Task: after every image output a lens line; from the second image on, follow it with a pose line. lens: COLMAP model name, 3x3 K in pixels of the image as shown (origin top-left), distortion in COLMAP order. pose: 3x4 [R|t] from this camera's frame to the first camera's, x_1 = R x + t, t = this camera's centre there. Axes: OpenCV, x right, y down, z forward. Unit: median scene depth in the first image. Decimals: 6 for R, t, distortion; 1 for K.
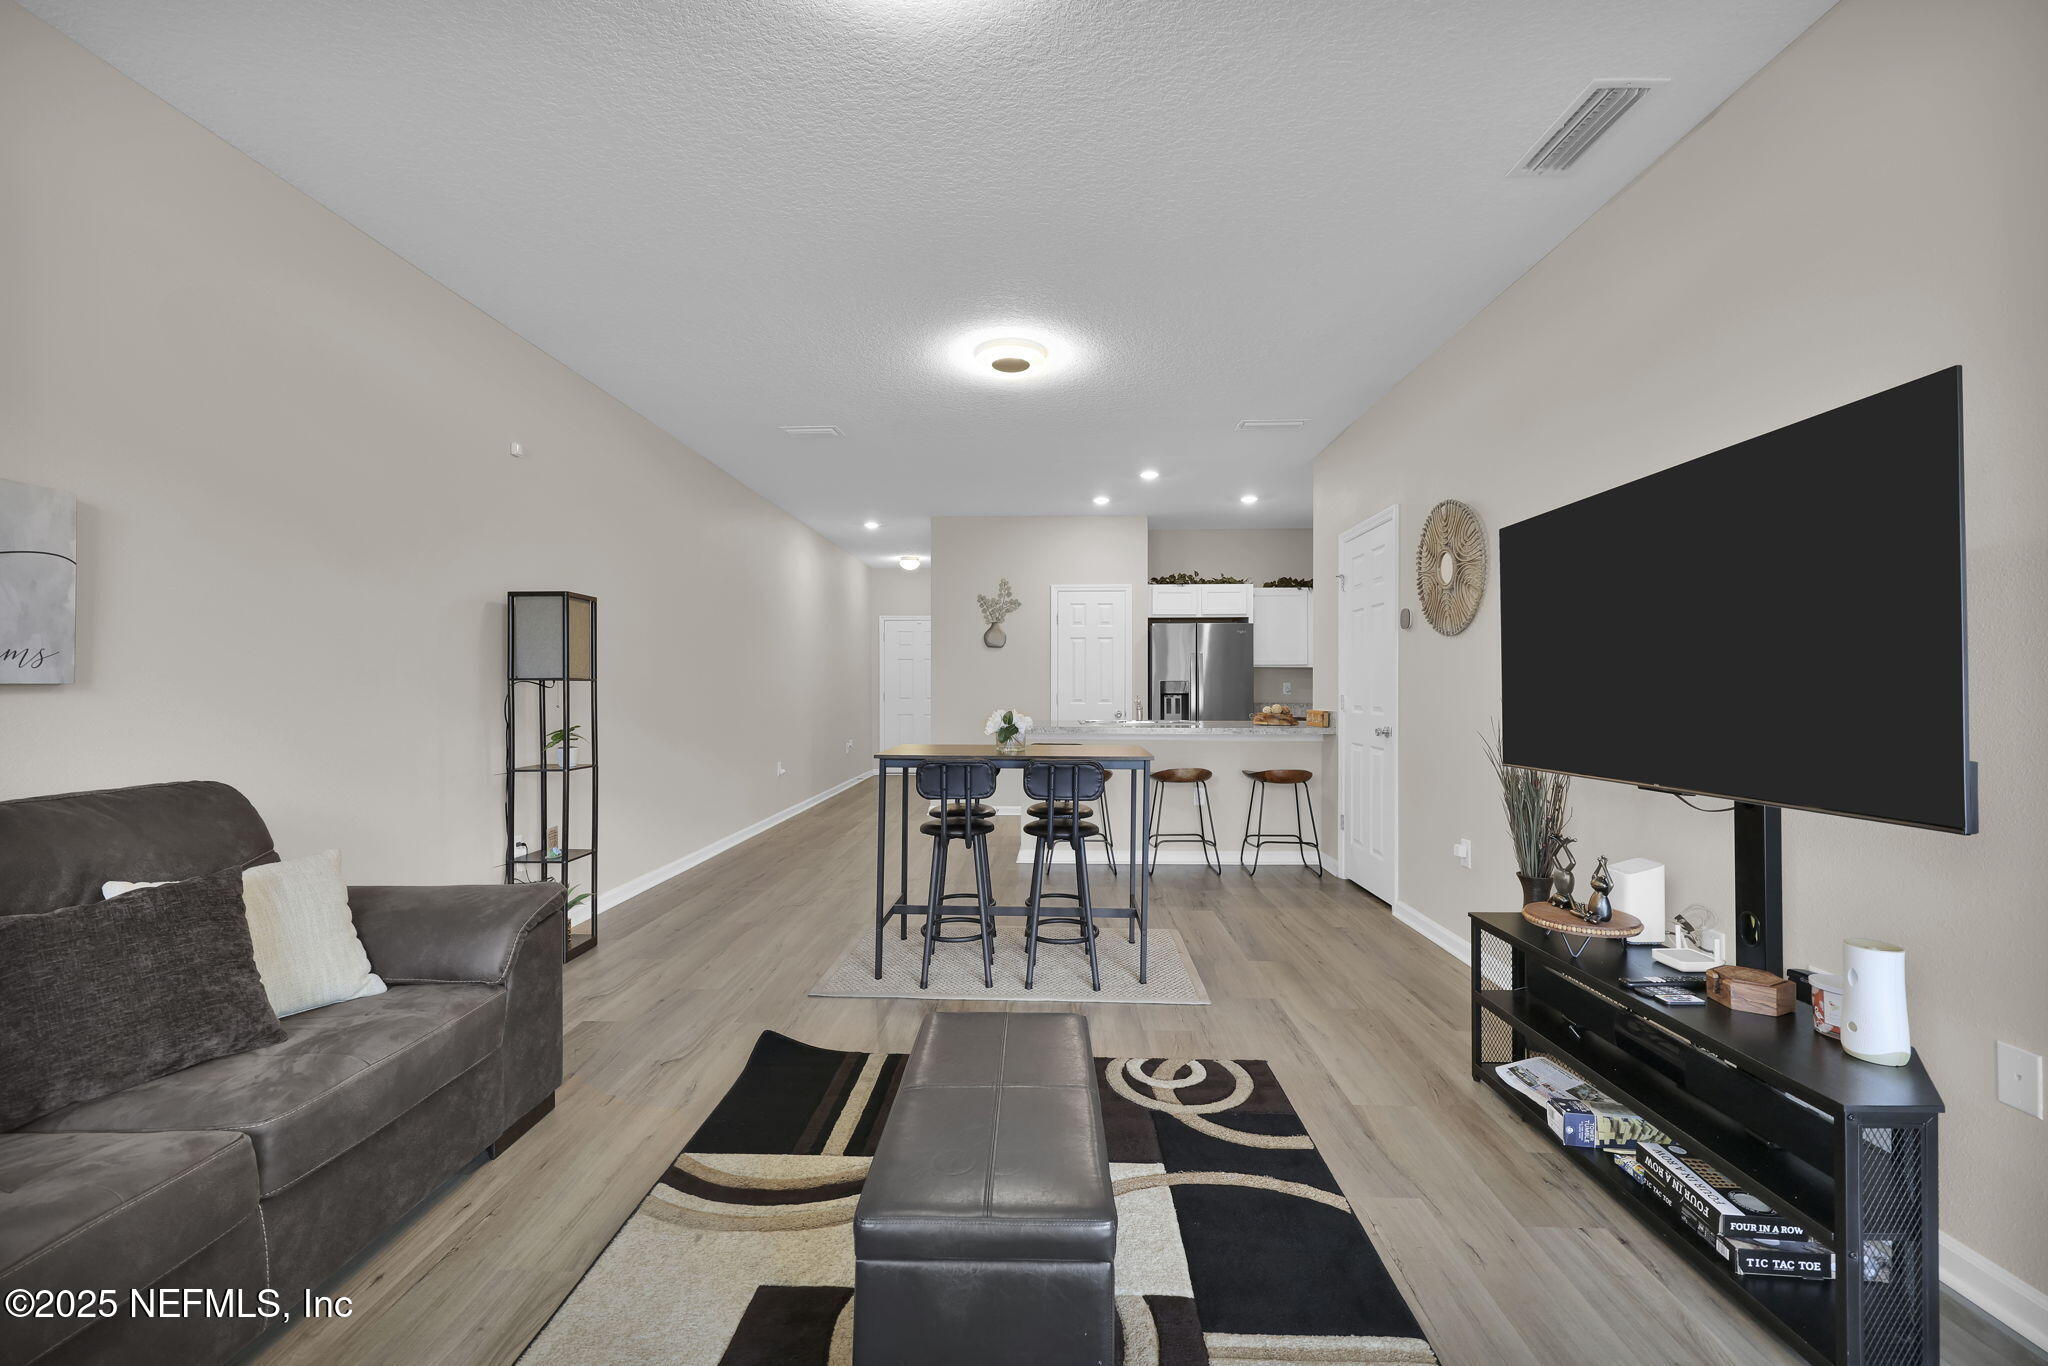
lens RADIAL K [[826.6, 0, 1020.2], [0, 826.6, 687.7], [0, 0, 1]] dist [0.000585, -0.000100]
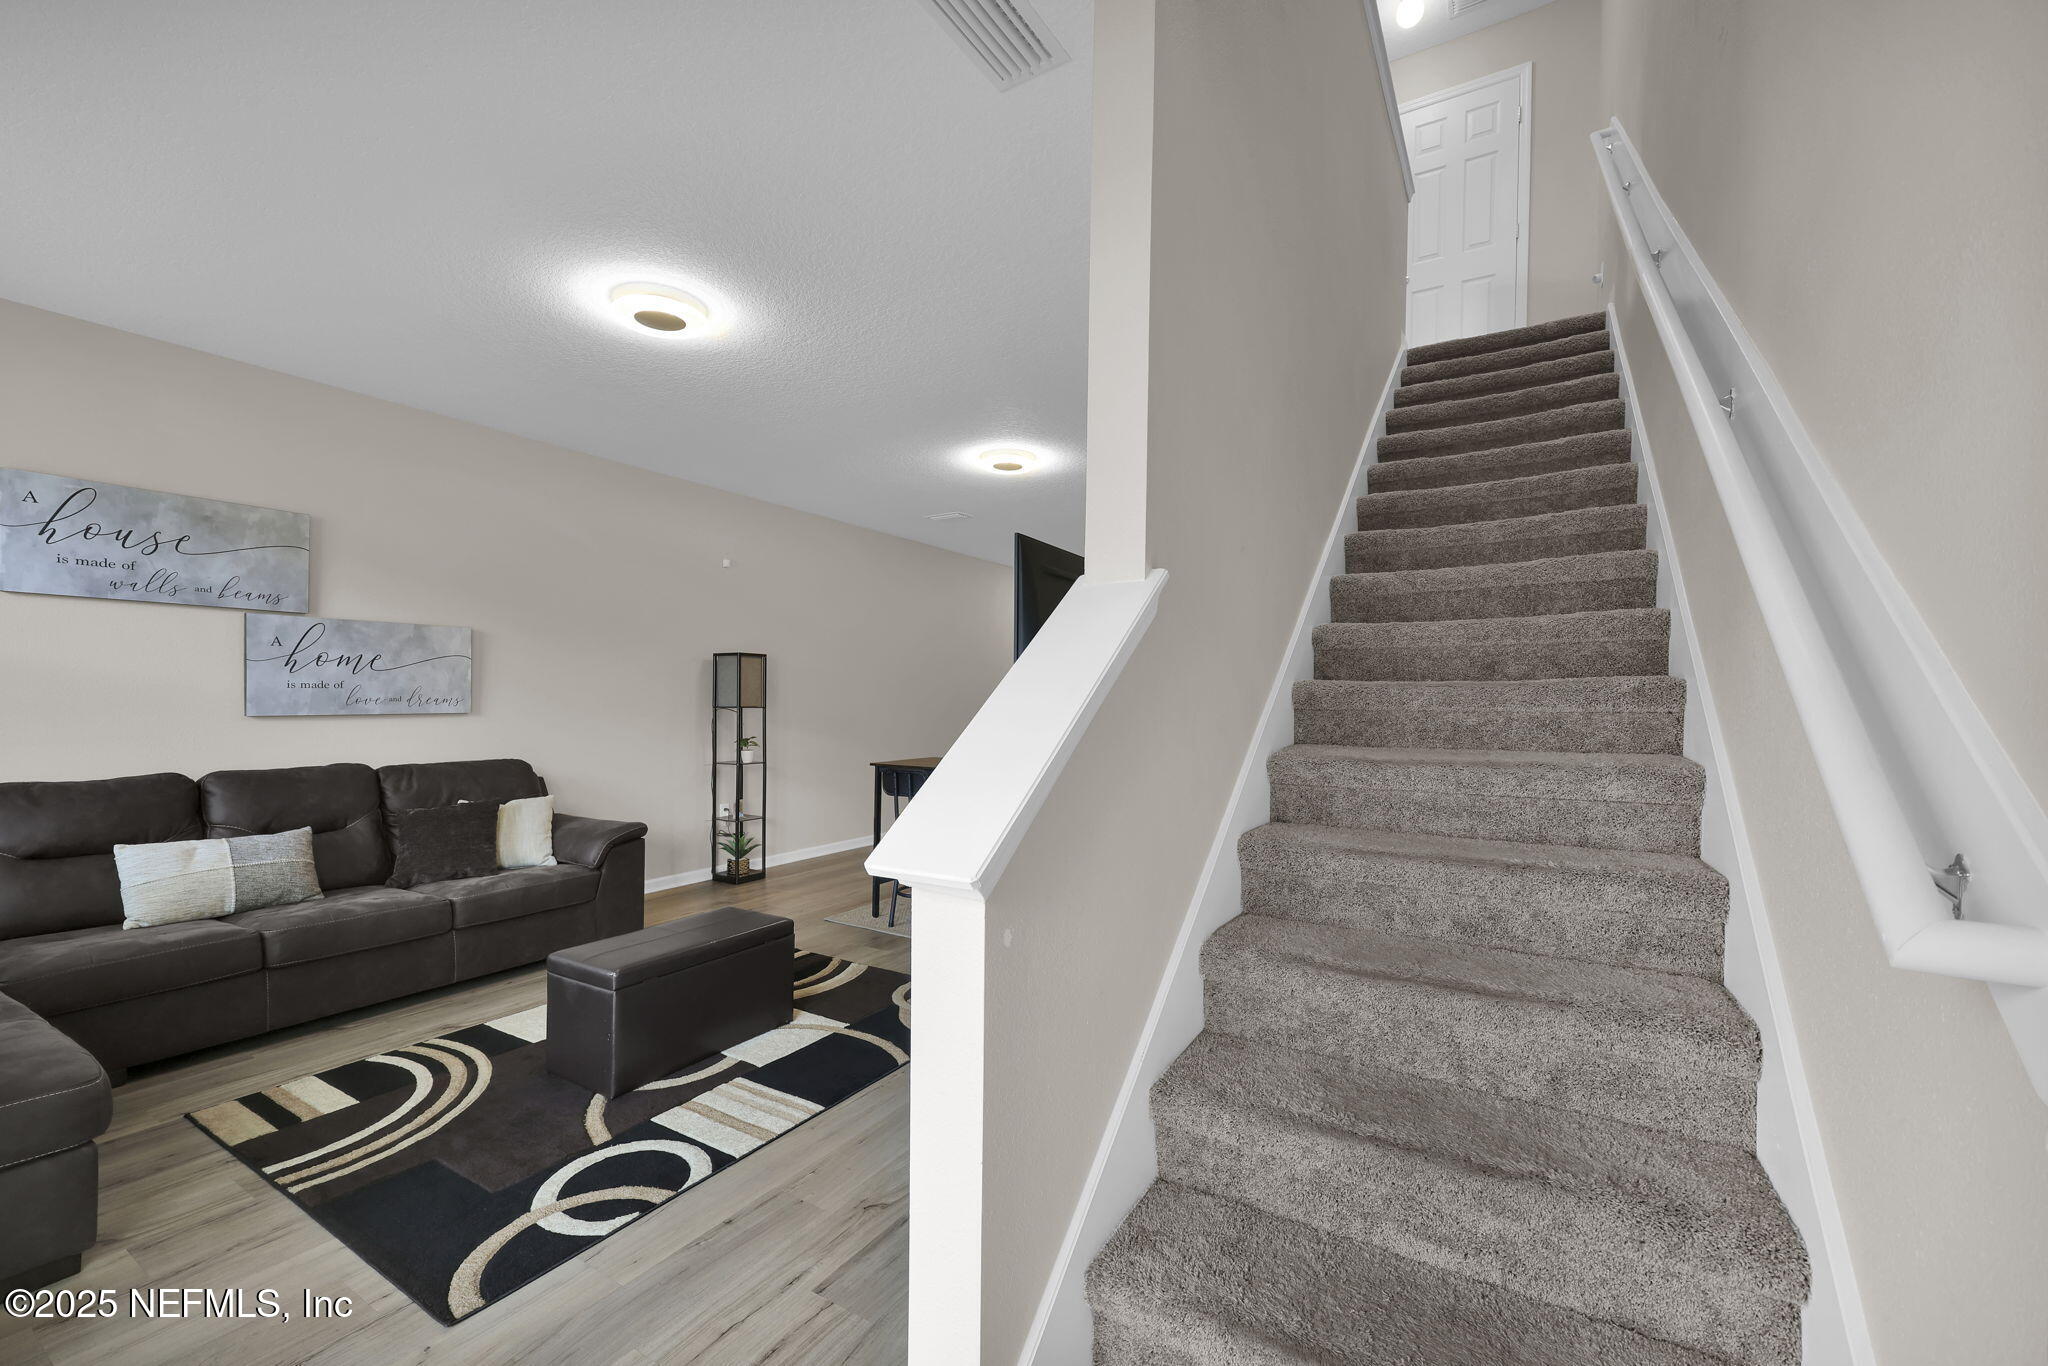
lens RADIAL K [[831.6, 0, 1023.6], [0, 831.6, 706.0], [0, 0, 1]] dist [0.000701, -0.000153]
pose [[0.872810, 0.010420, -0.487950, 0.723787], [-0.007663, 0.999941, 0.007646, -0.029817], [0.488001, -0.002934, 0.872838, -0.135210]]
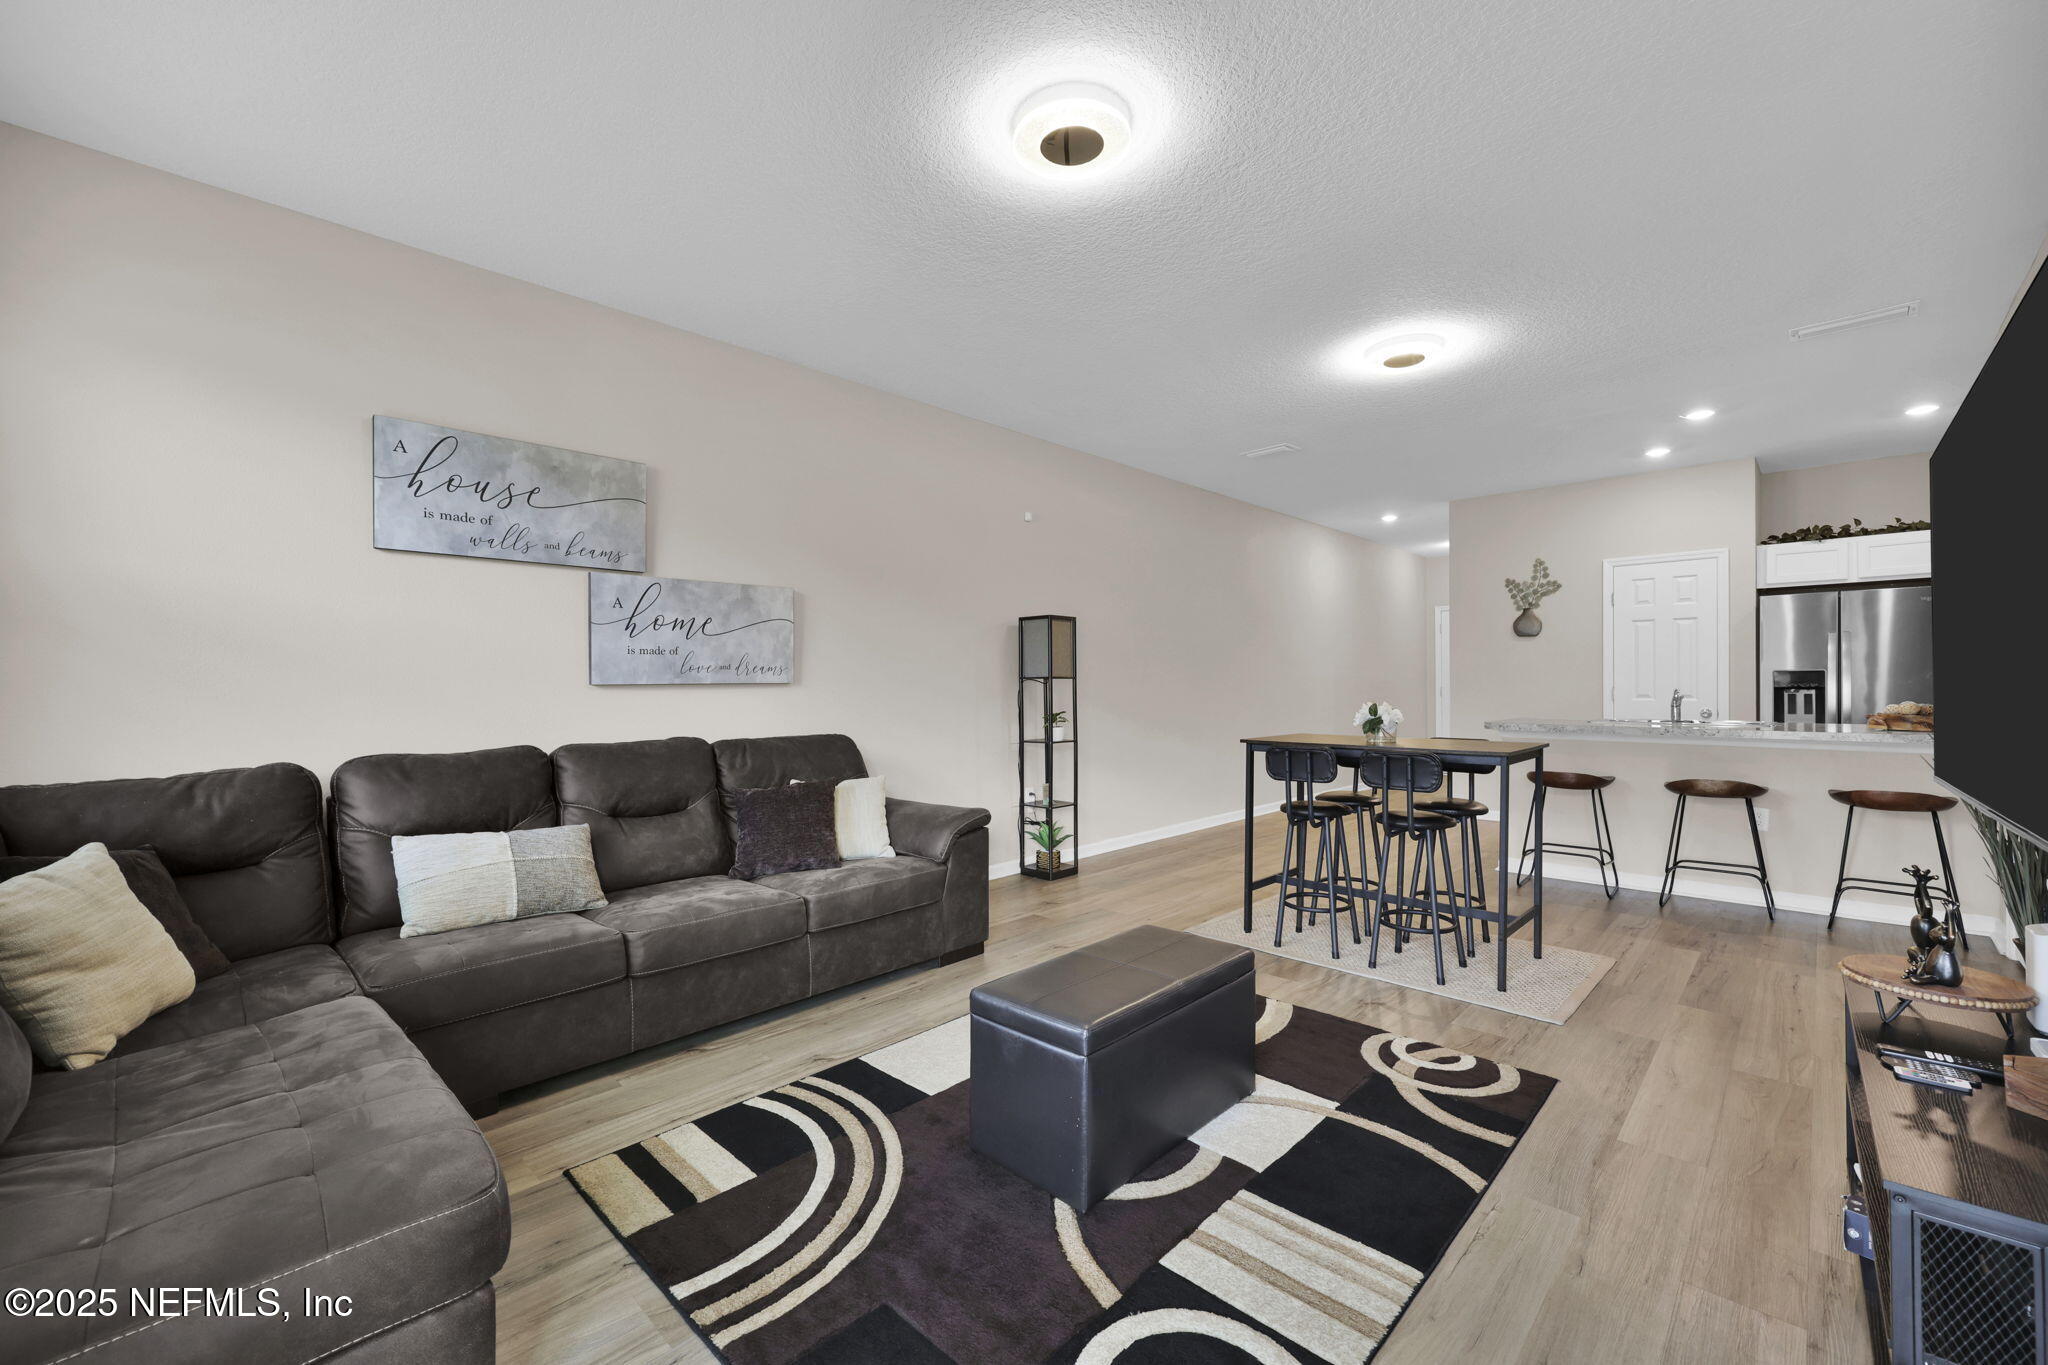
lens RADIAL K [[826.6, 0, 1020.2], [0, 826.6, 687.2], [0, 0, 1]] dist [0.000585, -0.000100]
pose [[0.740993, -0.003460, -0.671504, 0.355412], [0.006145, 0.999980, 0.001628, 0.003241], [0.671485, -0.005332, 0.740999, -0.070462]]
